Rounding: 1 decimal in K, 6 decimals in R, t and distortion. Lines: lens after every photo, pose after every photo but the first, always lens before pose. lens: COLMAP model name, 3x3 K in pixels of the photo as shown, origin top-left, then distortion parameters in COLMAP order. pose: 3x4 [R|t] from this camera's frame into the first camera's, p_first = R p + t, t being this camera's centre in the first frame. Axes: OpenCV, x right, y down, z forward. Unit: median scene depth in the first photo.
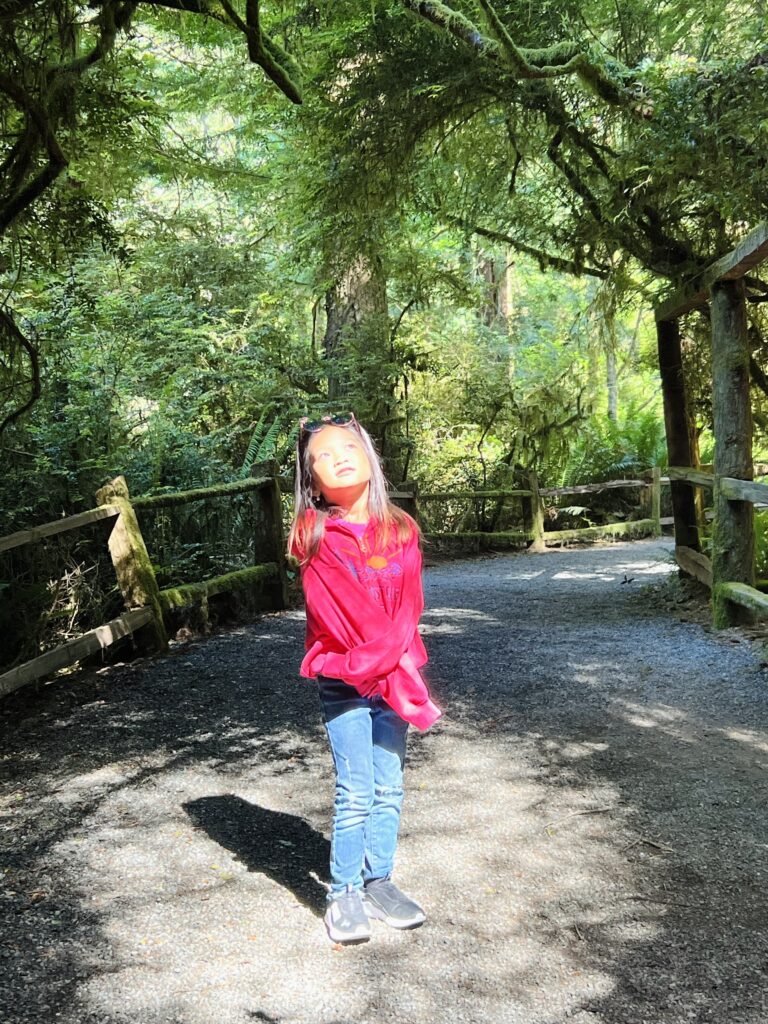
lens RADIAL K [[1429.5, 0, 385.4], [0, 1429.5, 516.4], [0, 0, 1]] dist [0.089662, 0.000000]
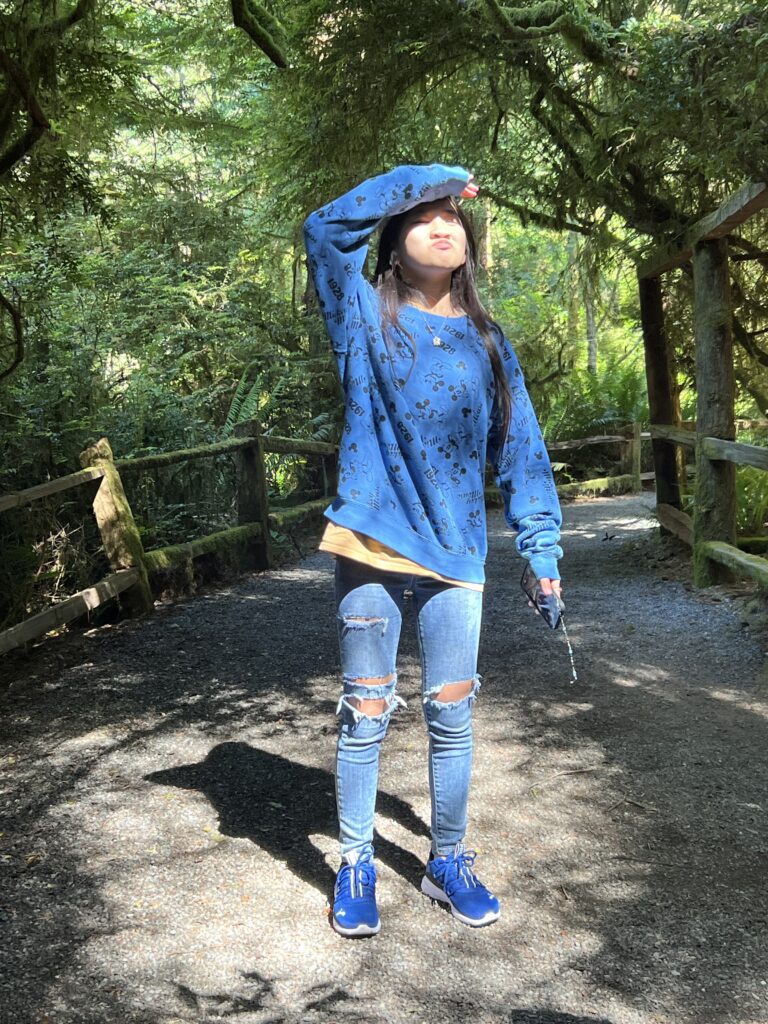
lens RADIAL K [[1429.5, 0, 378.9], [0, 1429.5, 520.1], [0, 0, 1]] dist [0.089662, 0.000000]
pose [[0.999944, -0.004749, 0.009465, -0.003008], [0.004416, 0.999378, 0.034991, -0.005200], [-0.009625, -0.034947, 0.999343, -0.004269]]
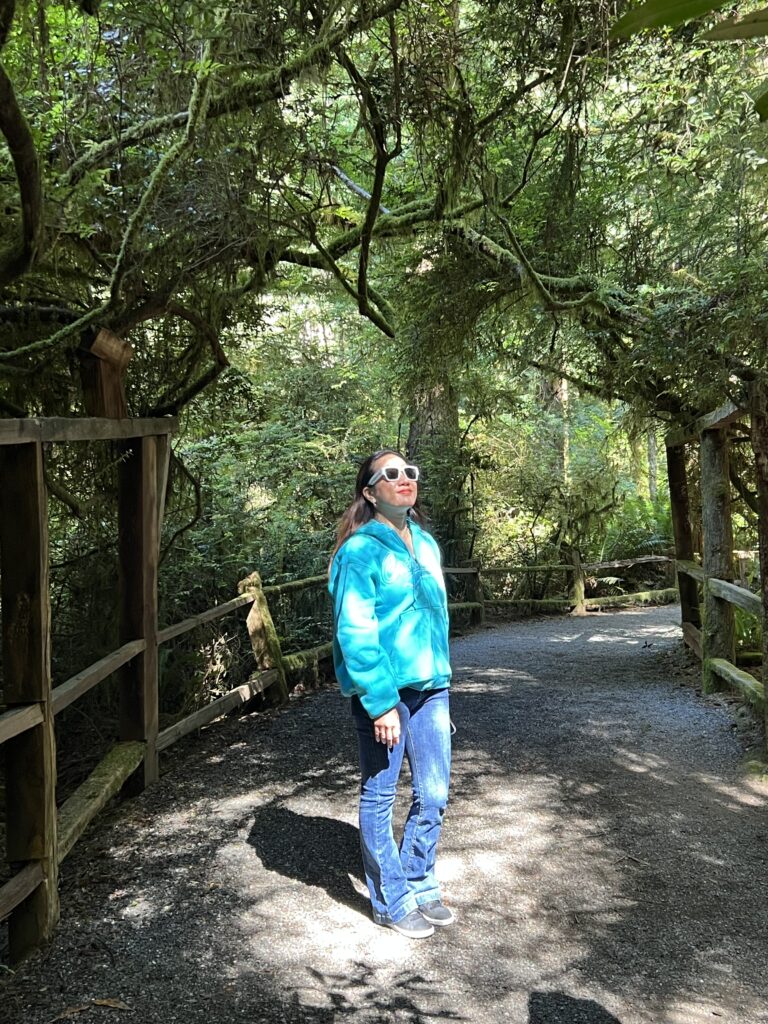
lens RADIAL K [[1213.7, 0, 384.5], [0, 1213.7, 520.6], [0, 0, 1]] dist [0.067184, 0.000000]
pose [[0.998146, 0.007361, -0.060424, 0.004481], [-0.009724, 0.999196, -0.038903, -0.032598], [0.060089, 0.039419, 0.997414, -0.132420]]
